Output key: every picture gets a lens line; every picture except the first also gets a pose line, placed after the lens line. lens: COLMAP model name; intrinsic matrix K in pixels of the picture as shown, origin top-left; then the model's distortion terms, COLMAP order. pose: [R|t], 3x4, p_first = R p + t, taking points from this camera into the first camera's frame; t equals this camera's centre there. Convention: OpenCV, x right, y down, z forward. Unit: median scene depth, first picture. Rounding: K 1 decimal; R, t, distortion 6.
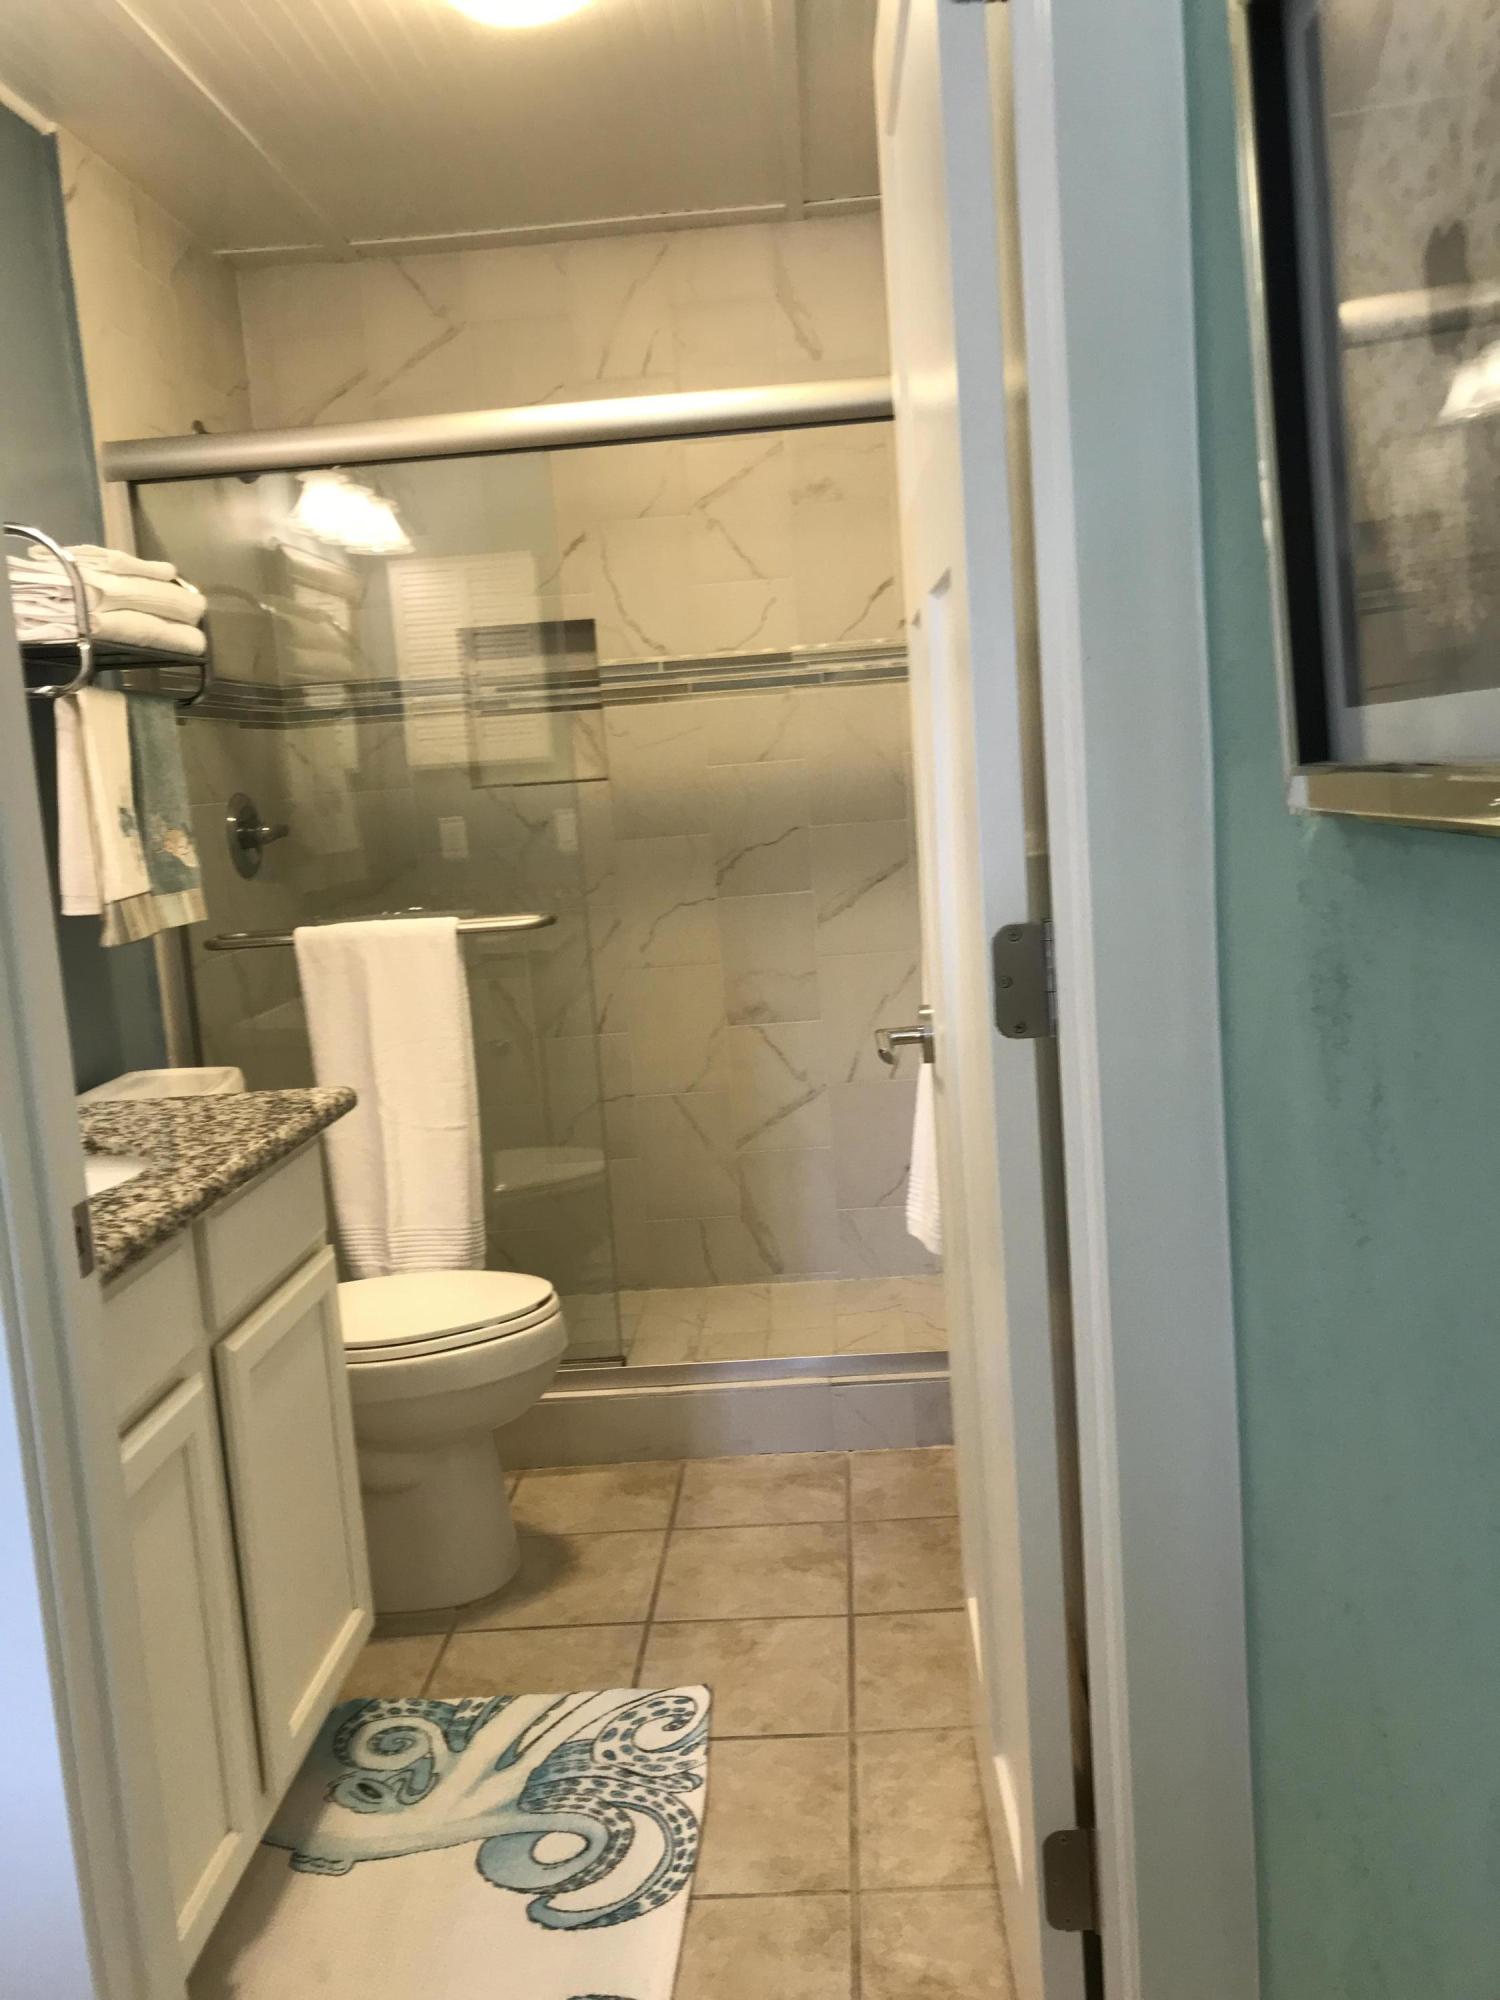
lens RADIAL K [[1705.2, 0, 750.0], [0, 1705.2, 1000.0], [0, 0, 1]] dist [0.014332, 0.010421]
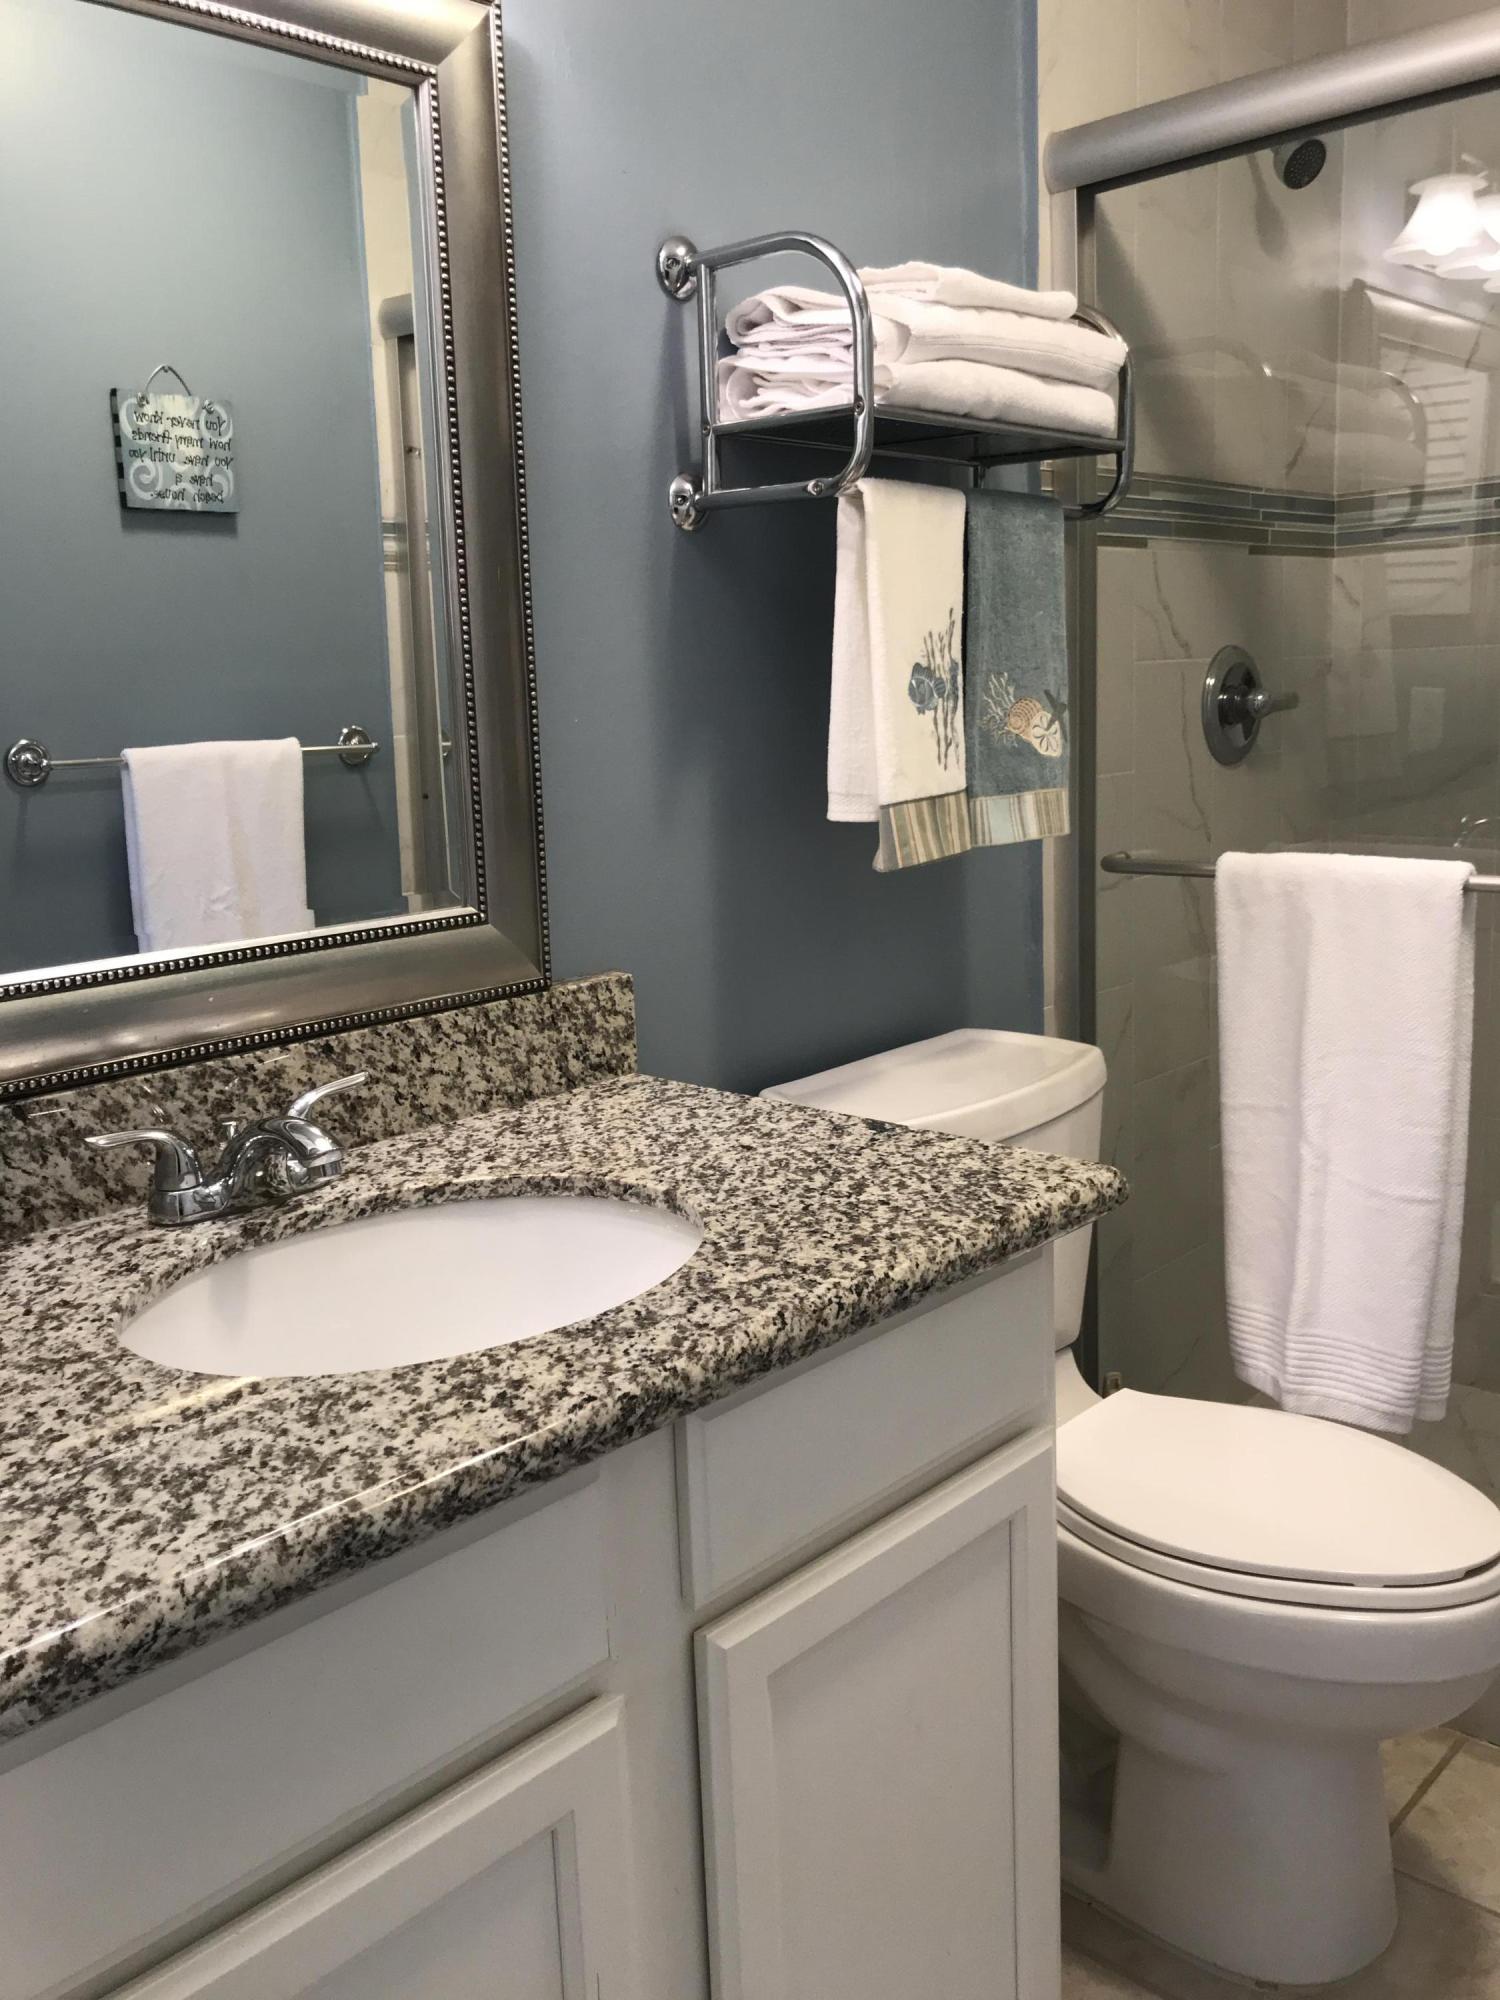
lens RADIAL K [[1705.2, 0, 750.0], [0, 1705.2, 1000.0], [0, 0, 1]] dist [0.014332, 0.010421]
pose [[0.771287, 0.153652, -0.617663, 0.014696], [-0.099750, 0.987613, 0.121123, -0.052669], [0.628623, -0.031809, 0.777060, 0.397038]]
